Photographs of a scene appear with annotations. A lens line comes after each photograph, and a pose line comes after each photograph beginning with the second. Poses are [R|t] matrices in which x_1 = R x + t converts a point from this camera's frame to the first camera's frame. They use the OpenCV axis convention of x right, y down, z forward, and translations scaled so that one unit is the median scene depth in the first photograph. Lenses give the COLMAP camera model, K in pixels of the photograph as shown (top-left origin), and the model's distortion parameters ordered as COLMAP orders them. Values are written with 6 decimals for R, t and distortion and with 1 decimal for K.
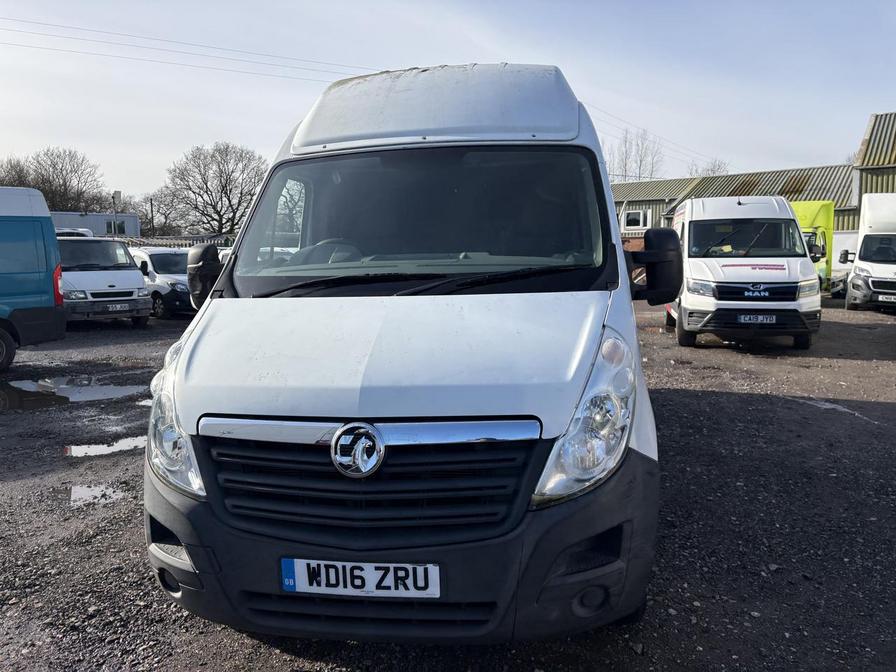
lens RADIAL K [[674.3, 0, 447.7], [0, 674.3, 330.7], [0, 0, 1]] dist [0.031274, 0.001809]
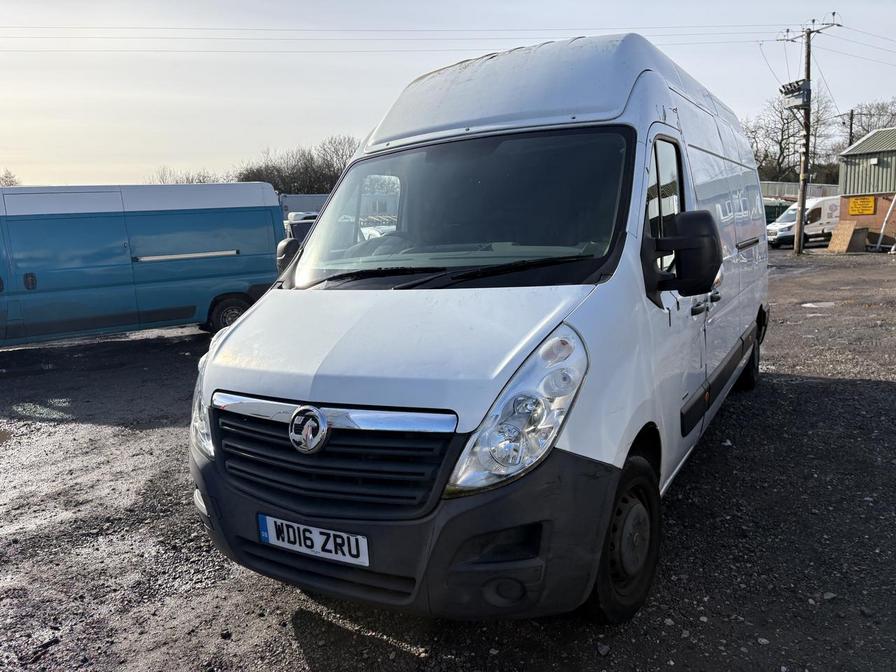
lens RADIAL K [[679.3, 0, 448.0], [0, 679.3, 336.0], [0, 0, 1]] dist [0.031454, -0.005895]
pose [[0.930268, 0.028664, -0.365759, 0.500819], [-0.008586, 0.998371, 0.056405, -0.047988], [0.366780, -0.049331, 0.928999, 0.024496]]
